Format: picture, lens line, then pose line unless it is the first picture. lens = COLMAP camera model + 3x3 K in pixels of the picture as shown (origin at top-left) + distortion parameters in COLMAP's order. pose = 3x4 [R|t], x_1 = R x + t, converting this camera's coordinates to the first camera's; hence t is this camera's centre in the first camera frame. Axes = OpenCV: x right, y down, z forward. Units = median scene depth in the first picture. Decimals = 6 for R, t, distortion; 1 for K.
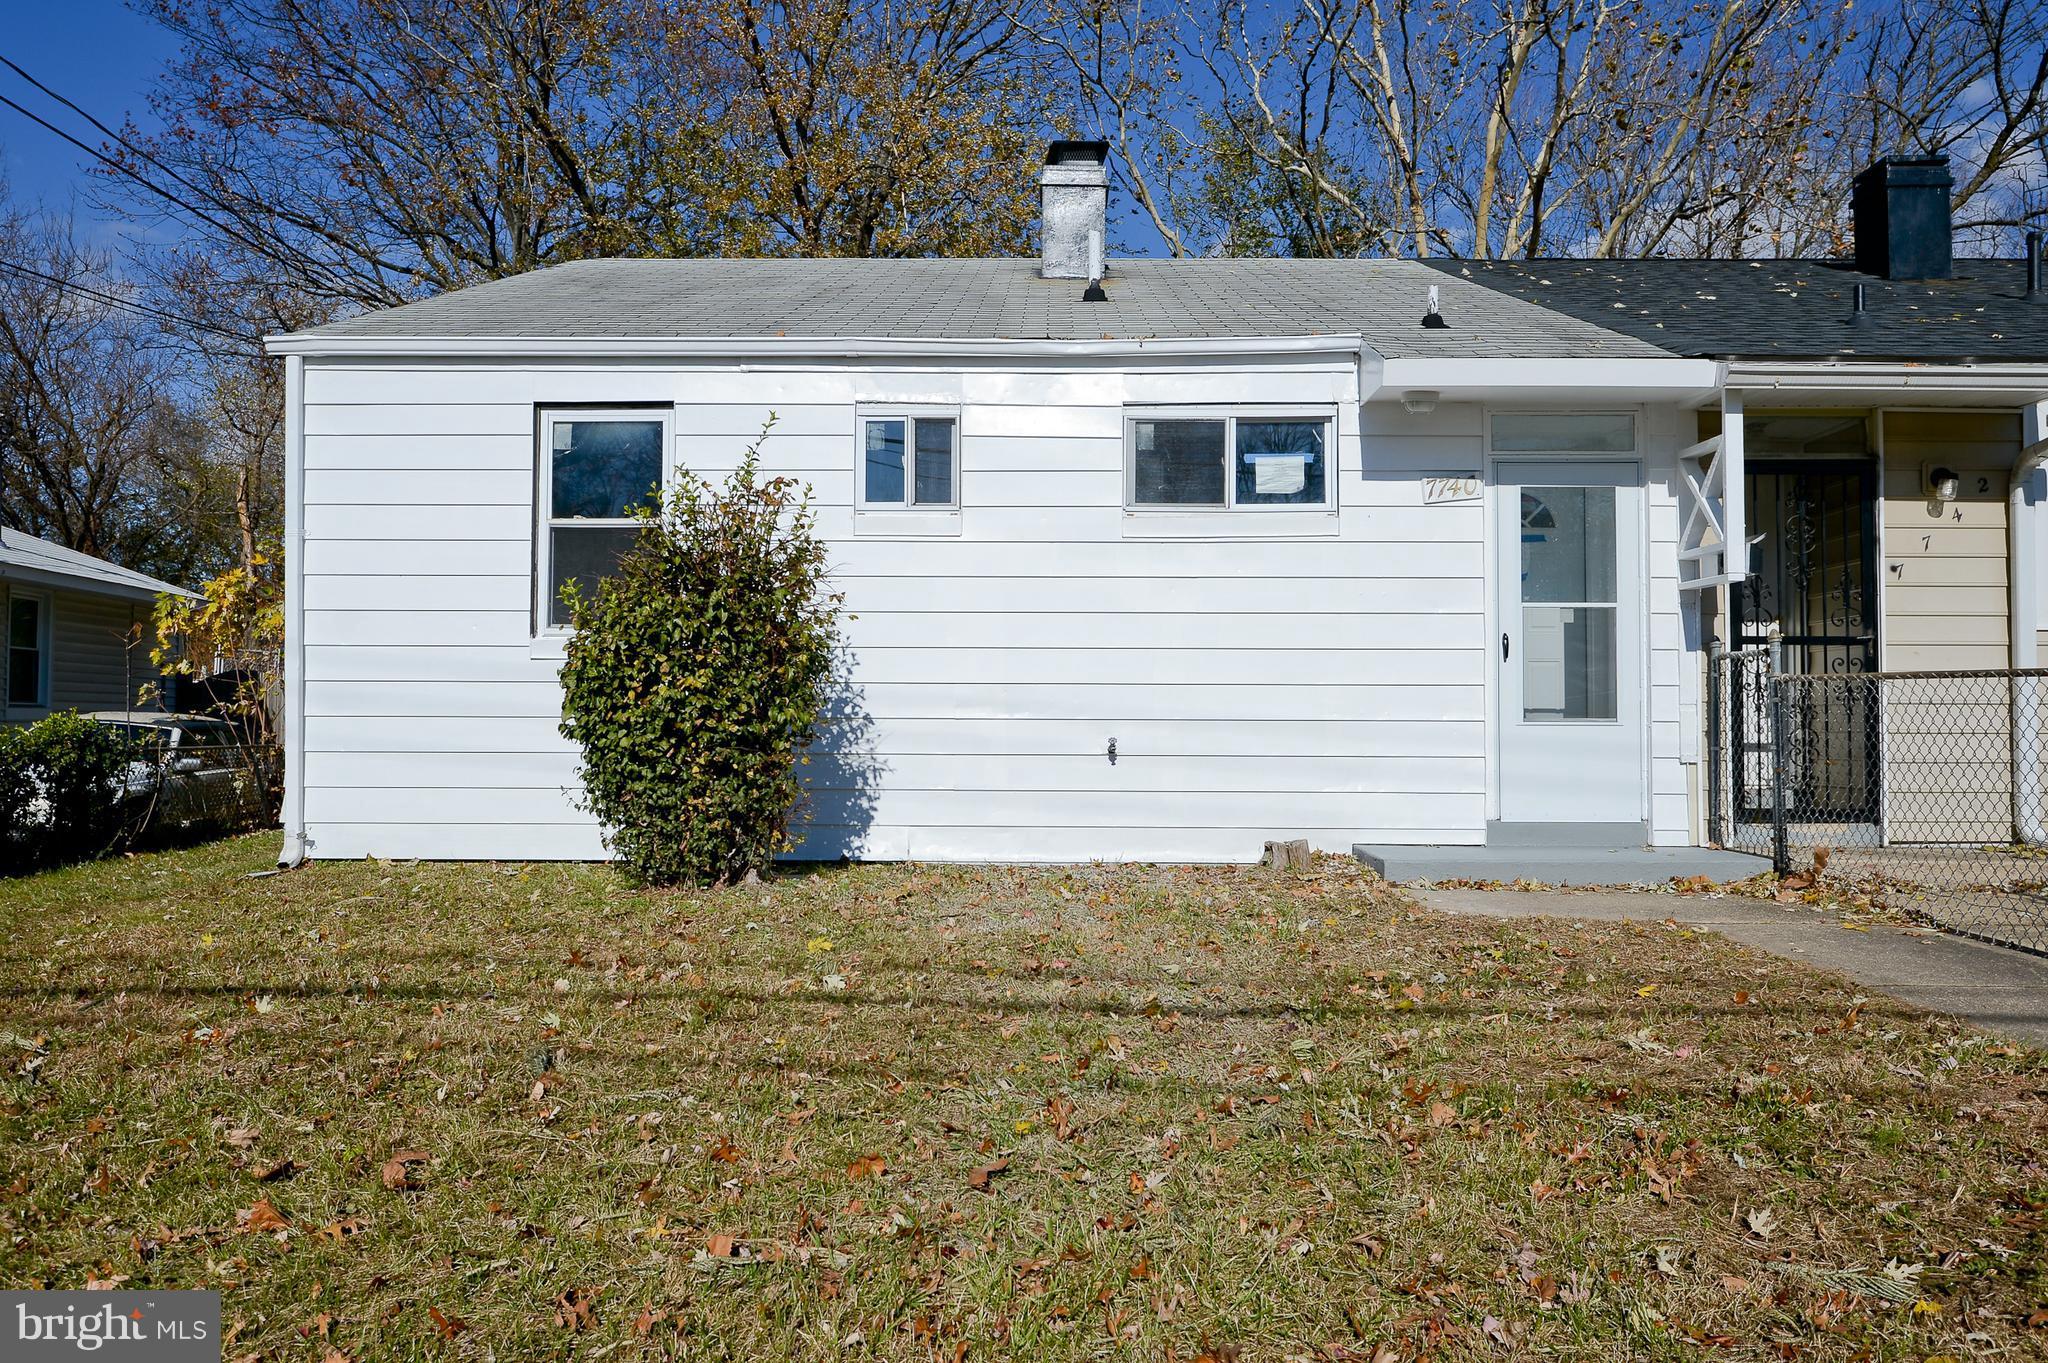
lens RADIAL K [[1256.5, 0, 1023.7], [0, 1256.5, 649.9], [0, 0, 1]] dist [-0.001254, -0.000730]
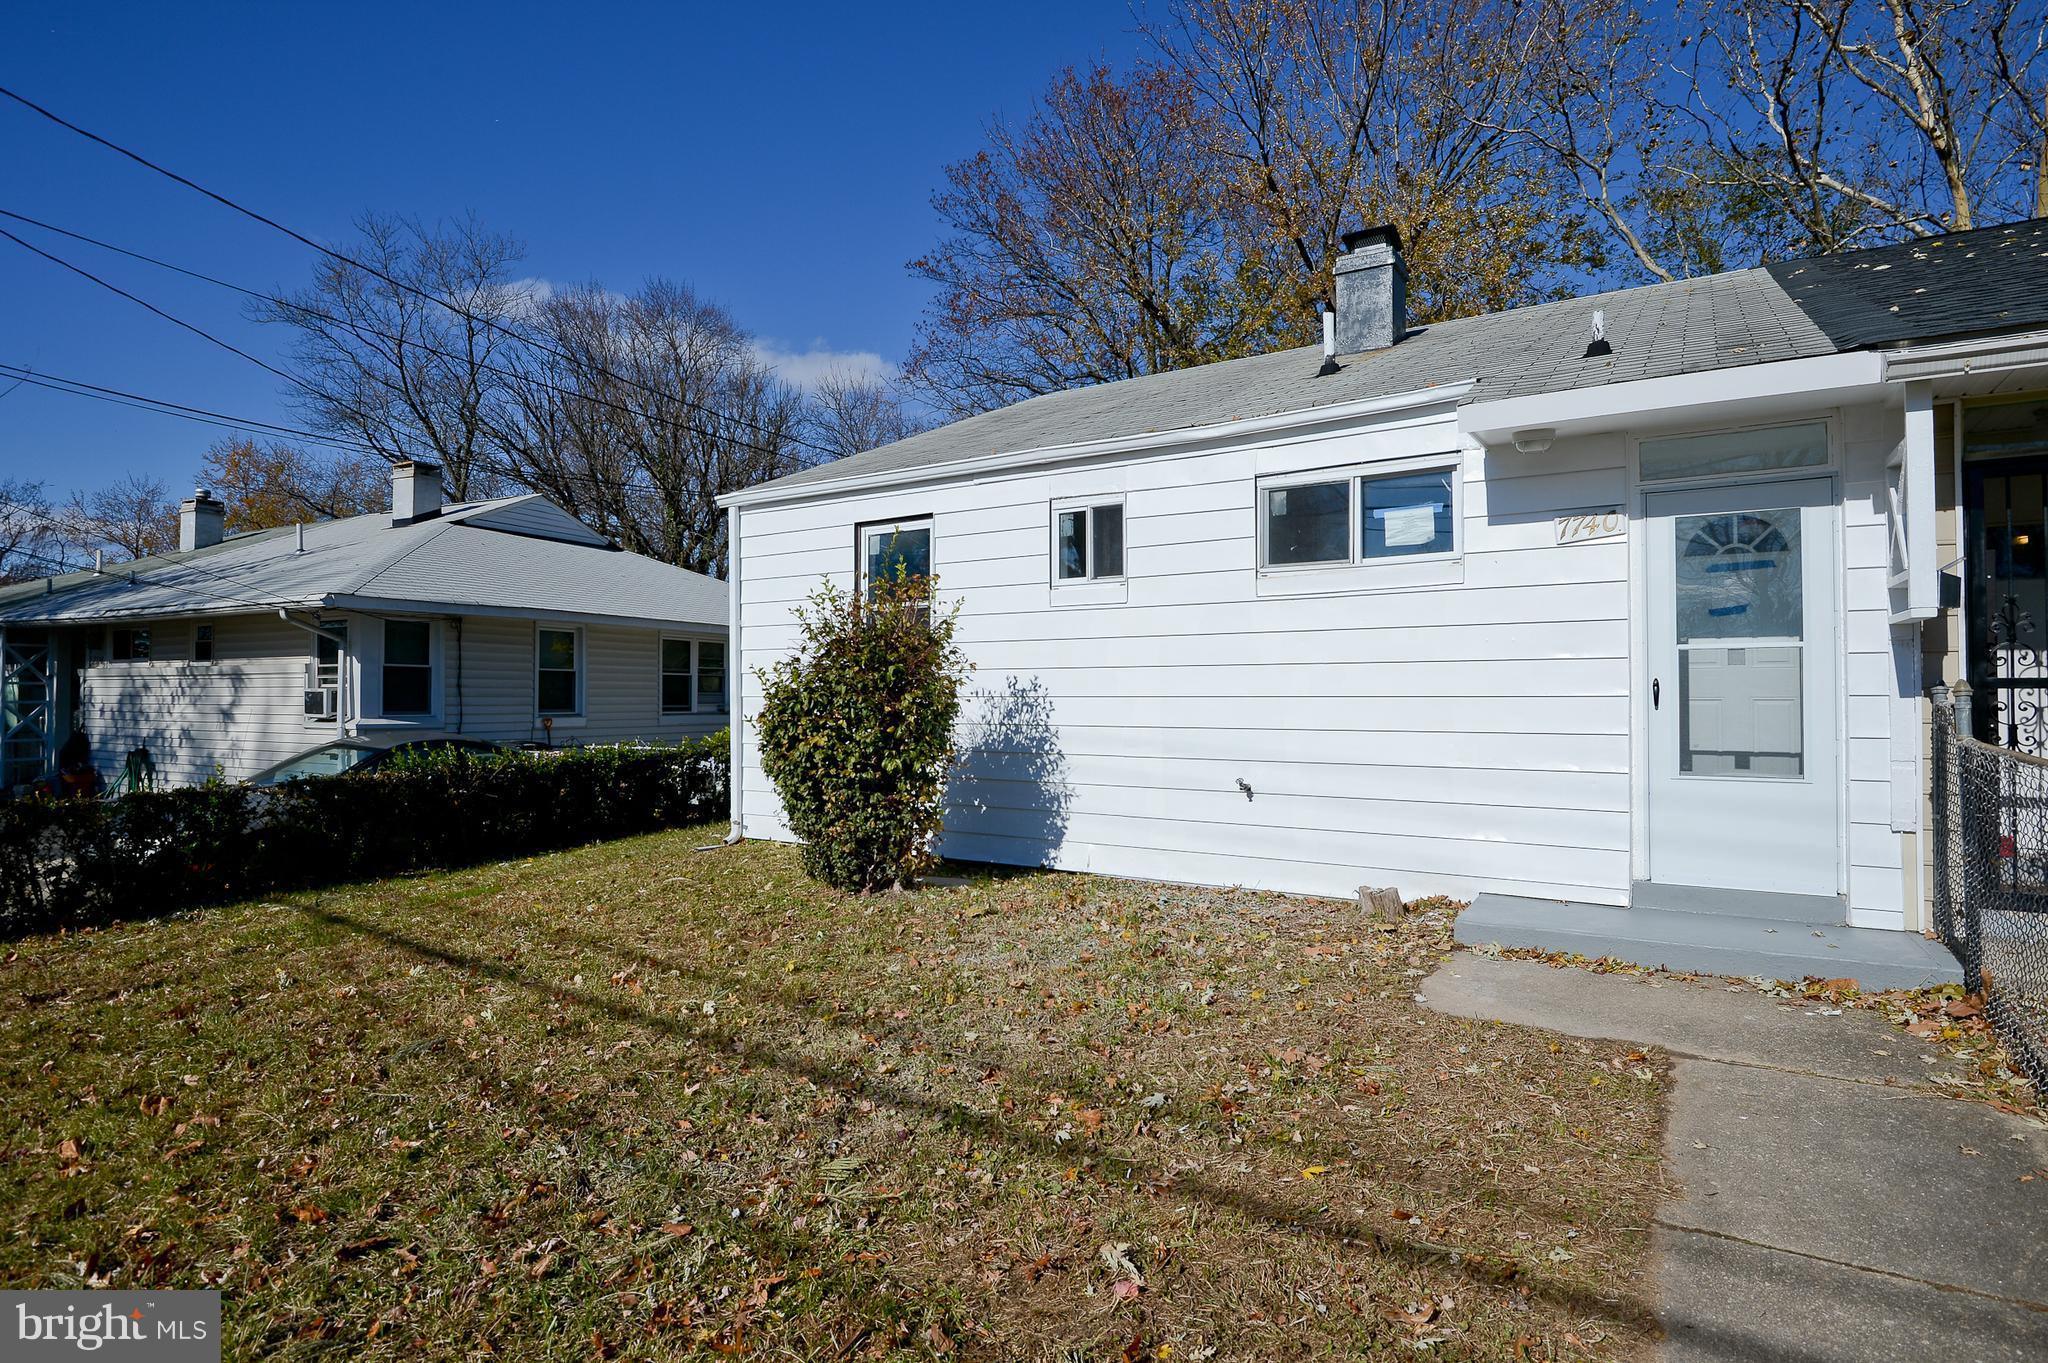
lens RADIAL K [[948.2, 0, 1019.2], [0, 948.2, 671.7], [0, 0, 1]] dist [-0.001021, -0.011722]
pose [[0.878689, -0.021750, -0.476898, 0.293668], [0.028206, 0.999582, 0.006382, -0.034669], [0.476560, -0.019059, 0.878935, 0.162604]]
